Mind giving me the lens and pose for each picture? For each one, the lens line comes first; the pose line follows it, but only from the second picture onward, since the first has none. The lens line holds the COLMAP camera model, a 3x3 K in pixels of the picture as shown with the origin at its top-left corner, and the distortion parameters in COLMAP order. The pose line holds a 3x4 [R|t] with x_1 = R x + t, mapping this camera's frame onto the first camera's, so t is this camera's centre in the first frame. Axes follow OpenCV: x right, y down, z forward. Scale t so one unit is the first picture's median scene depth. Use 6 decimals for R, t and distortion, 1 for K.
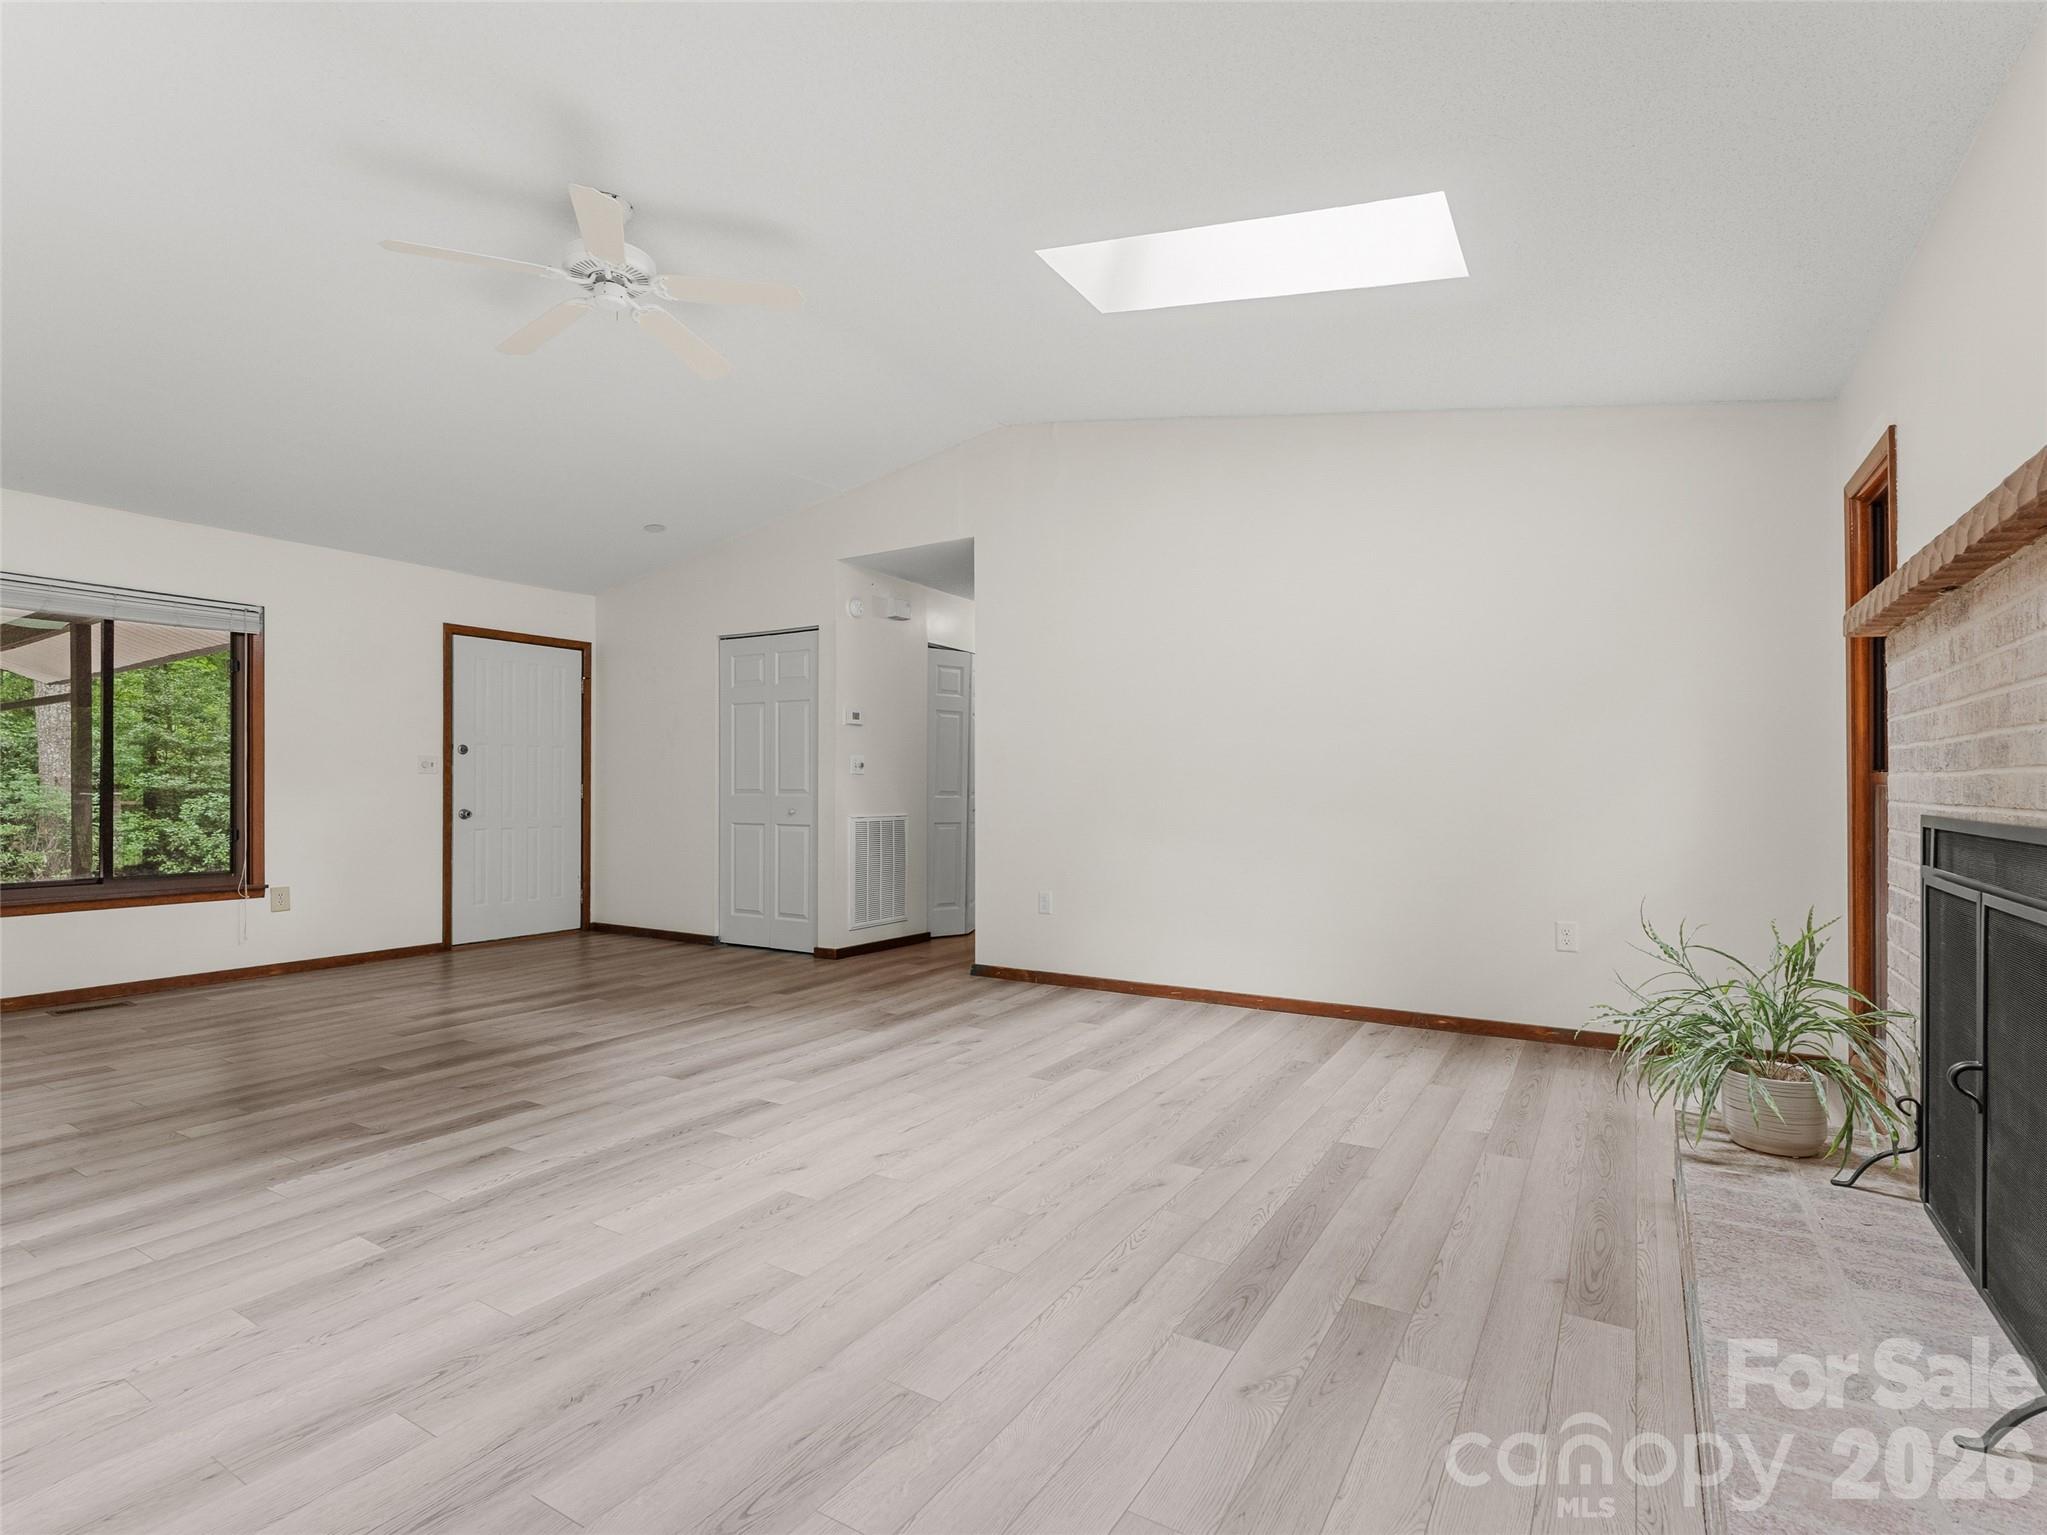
lens RADIAL K [[993.1, 0, 1031.5], [0, 993.1, 774.6], [0, 0, 1]] dist [0.000472, 0.000411]
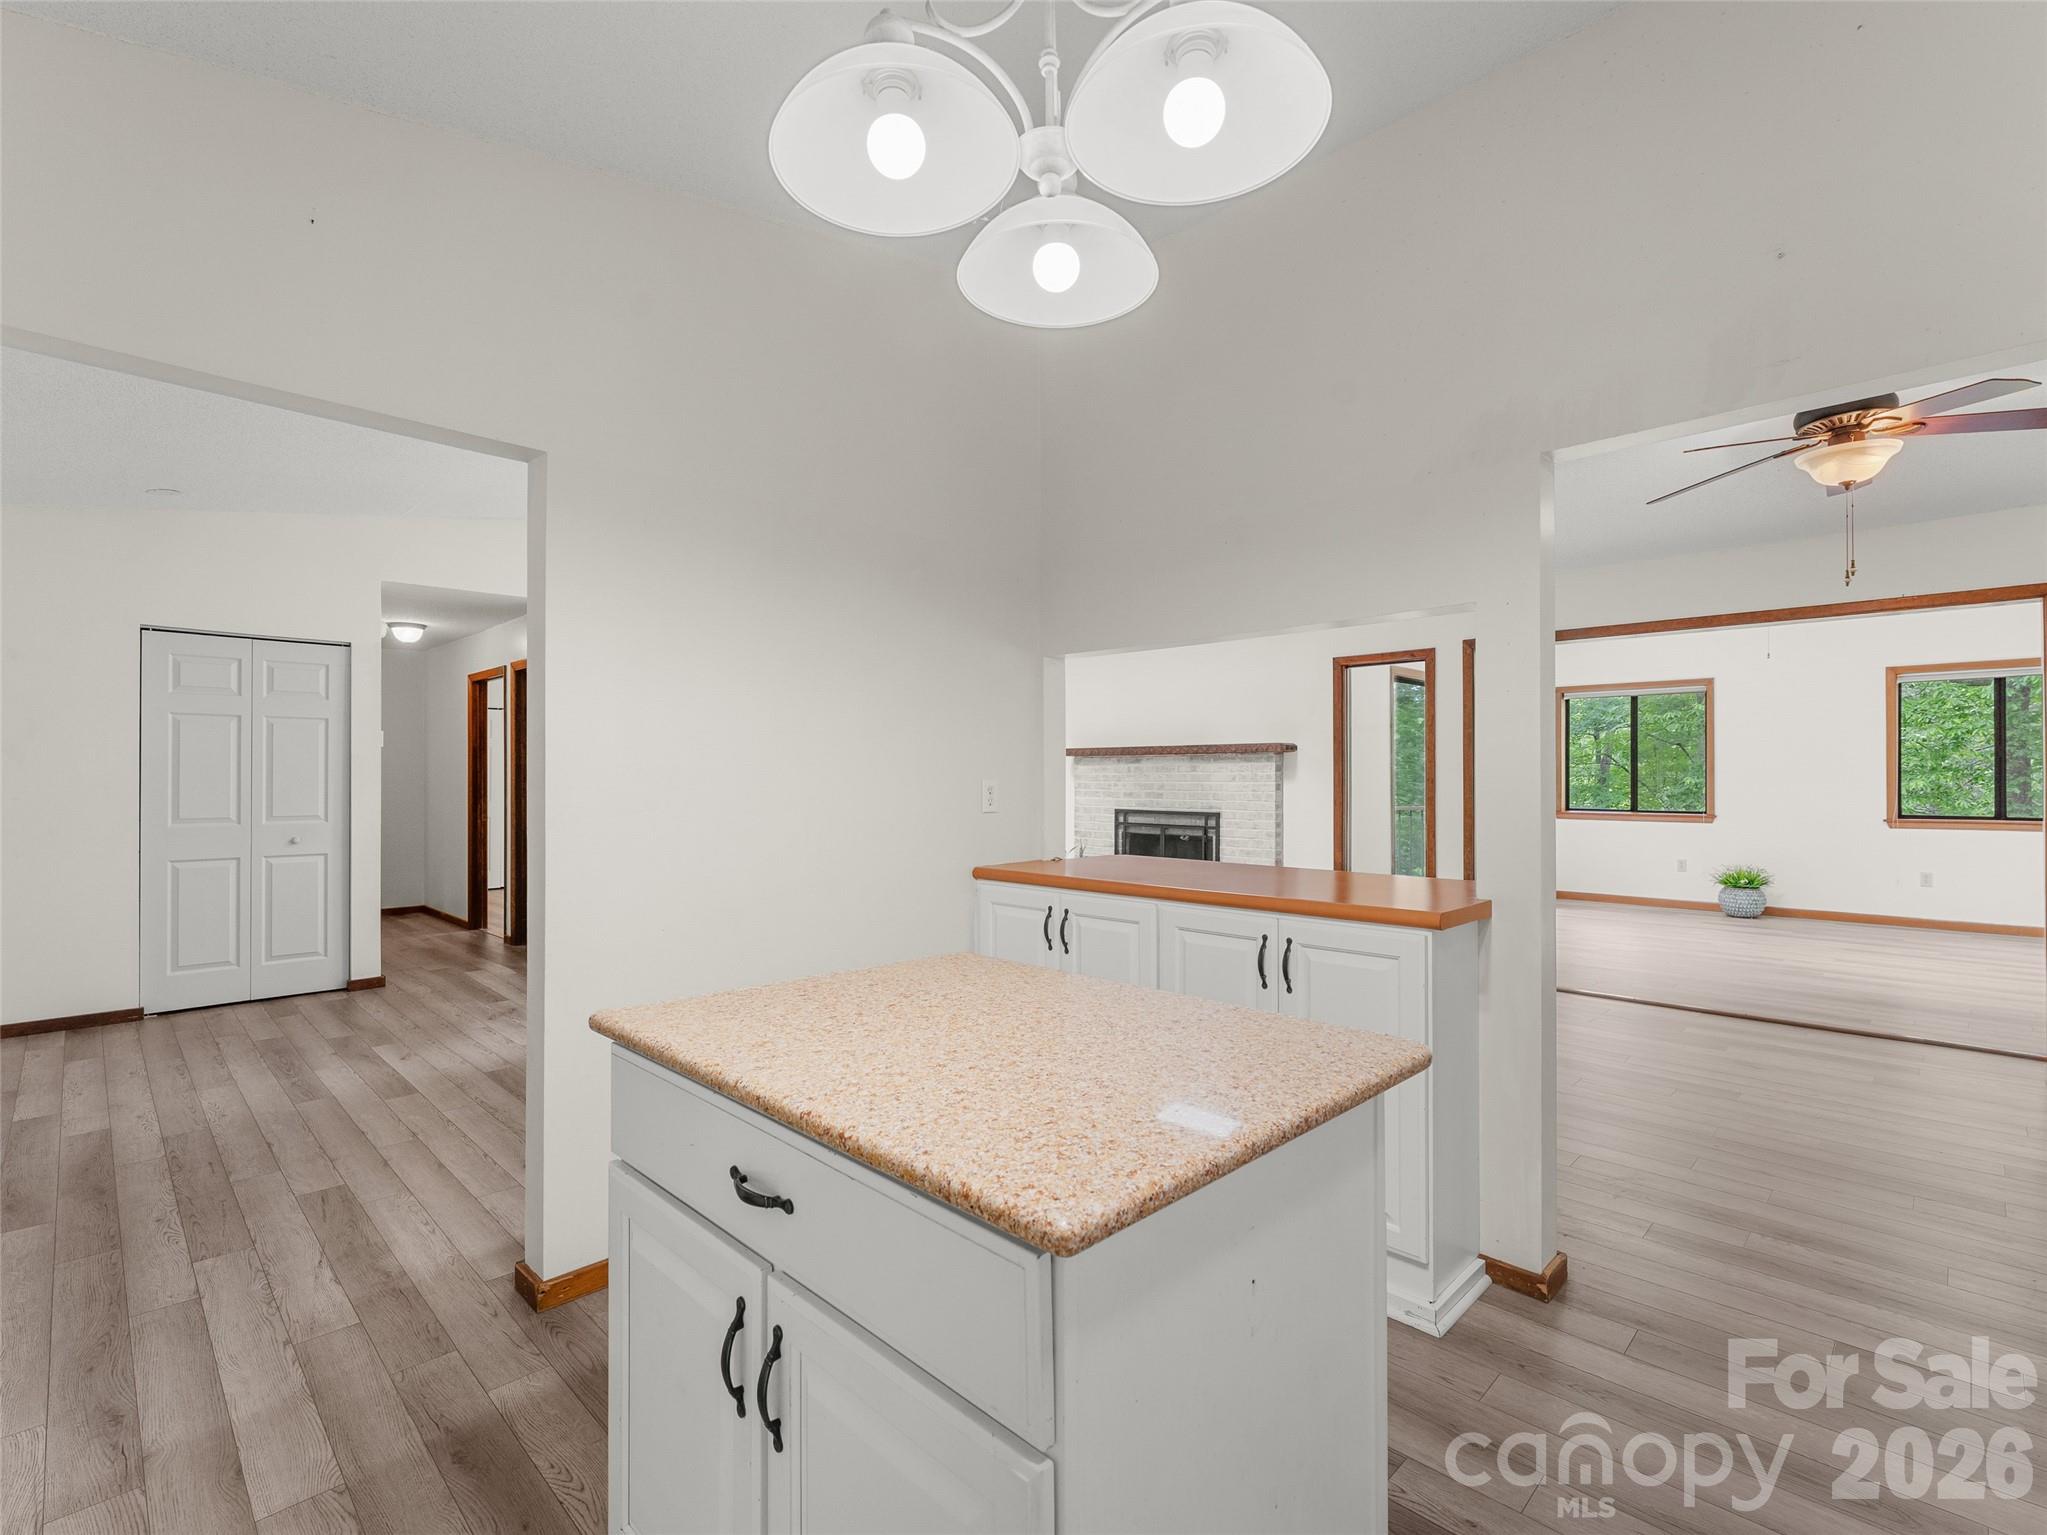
lens RADIAL K [[943.8, 0, 1023.5], [0, 943.8, 767.5], [0, 0, 1]] dist [-0.001020, 0.000173]
pose [[0.234561, 0.007824, 0.972070, -1.521151], [-0.011507, 0.999920, -0.005271, -0.053002], [-0.972033, -0.009949, 0.234633, 0.257723]]
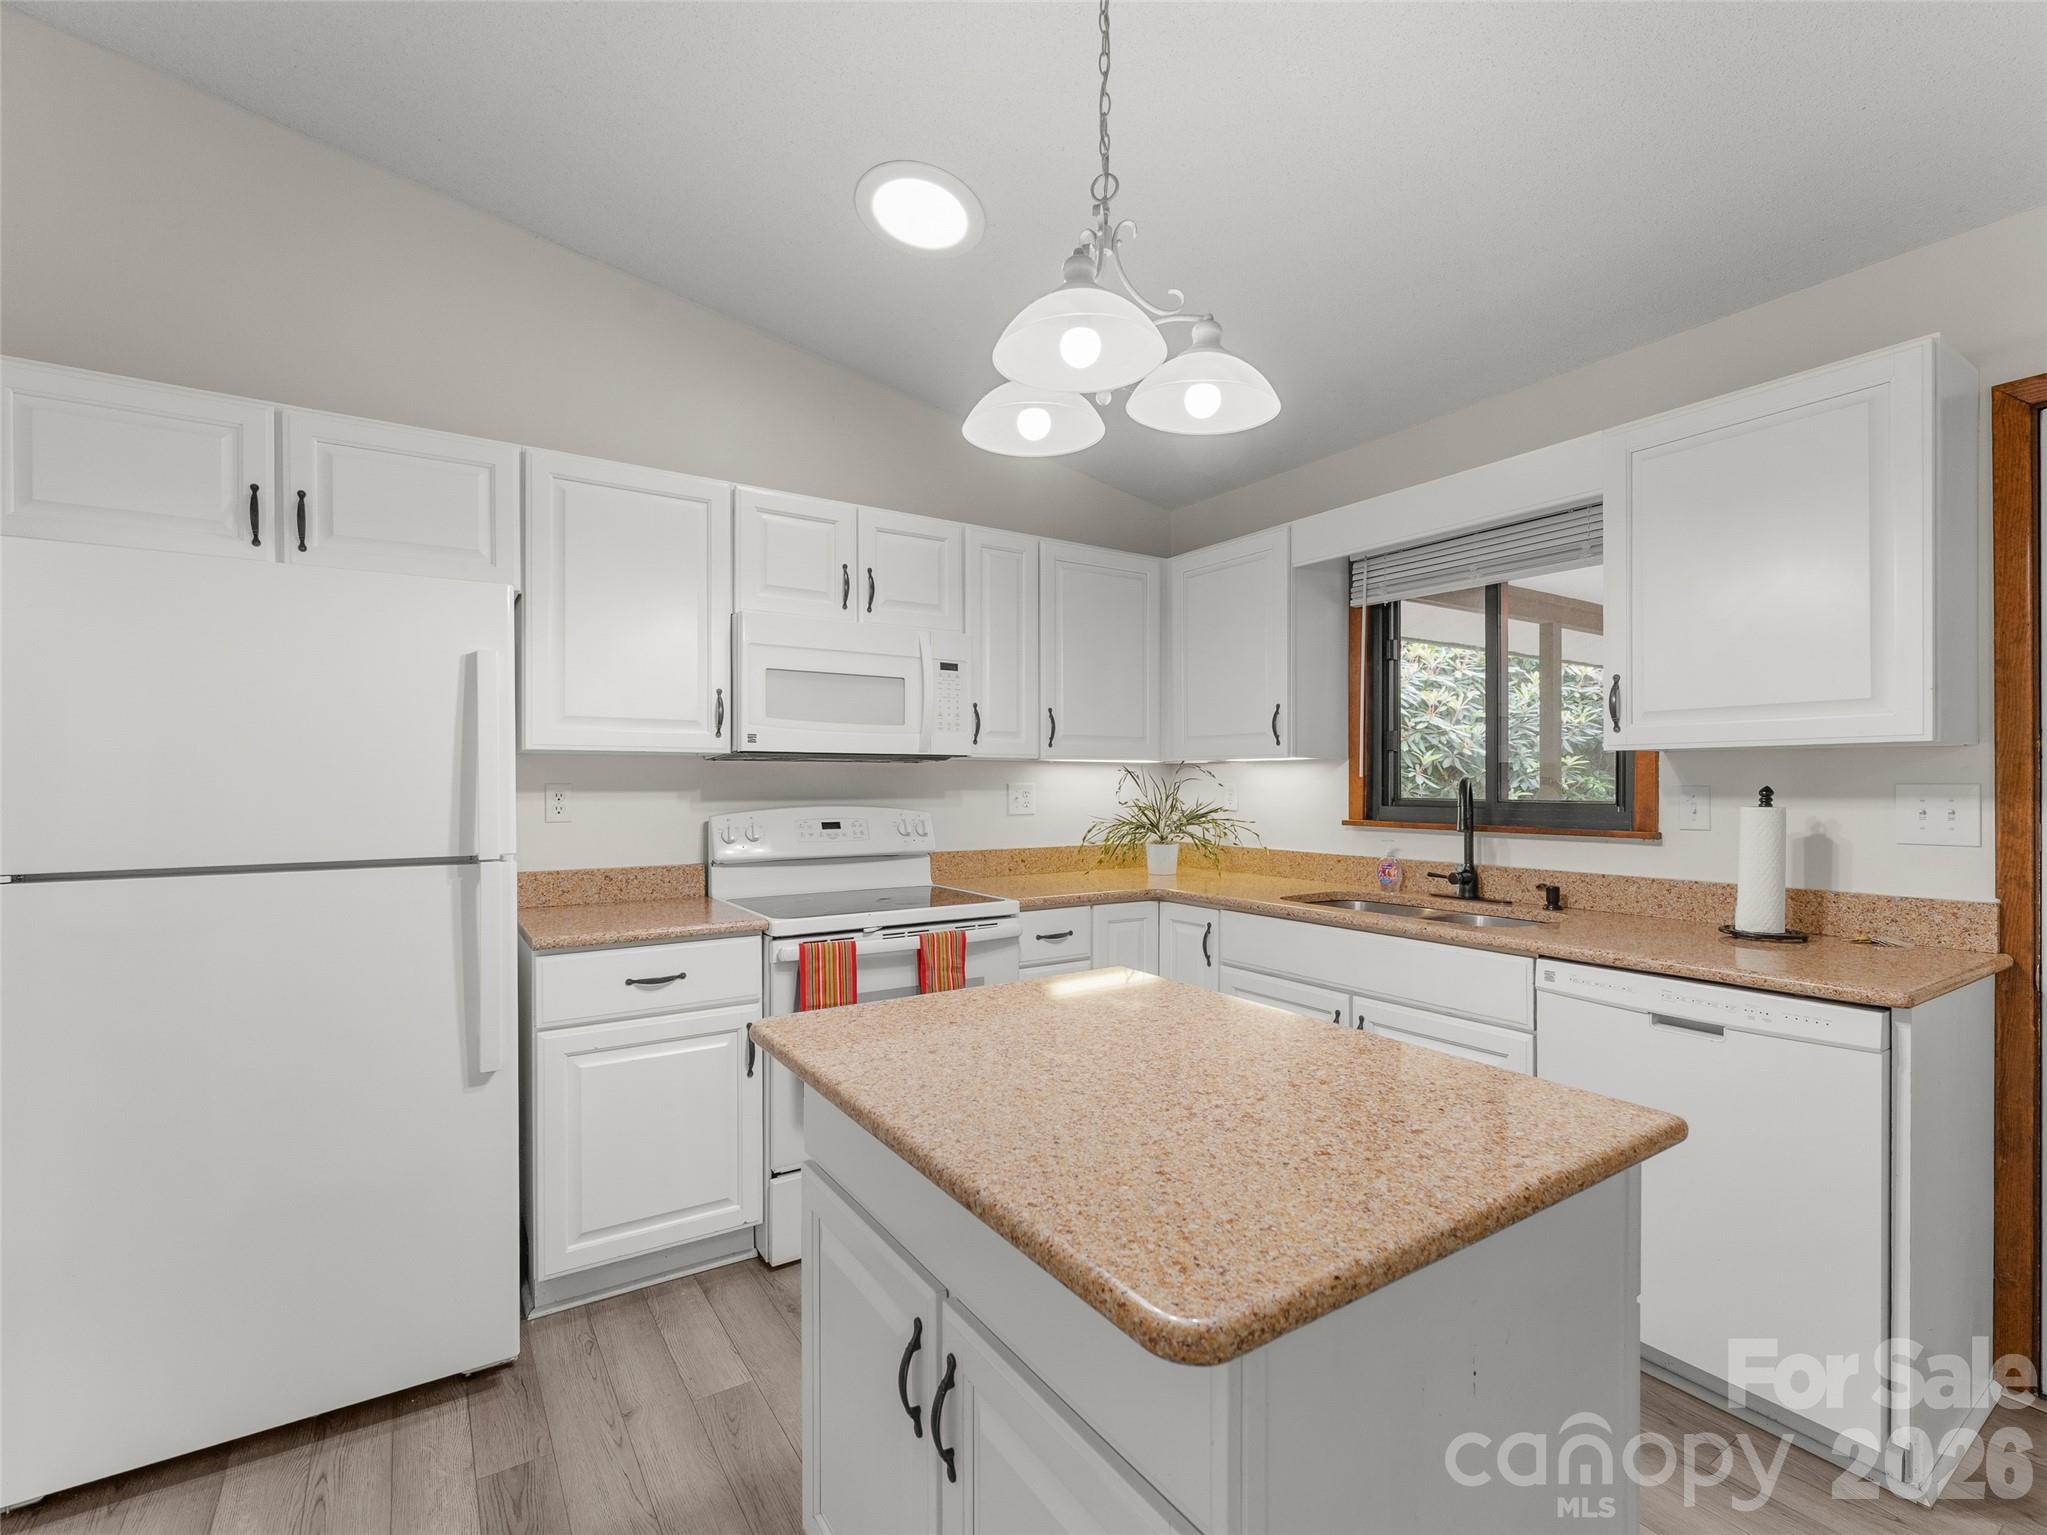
lens RADIAL K [[937.7, 0, 1029.0], [0, 937.7, 773.6], [0, 0, 1]] dist [0.000311, -0.000555]
pose [[-0.426753, -0.008108, -0.904332, -0.871741], [0.011654, 0.999827, -0.014463, -0.052260], [0.904293, -0.016711, -0.426585, 0.458748]]
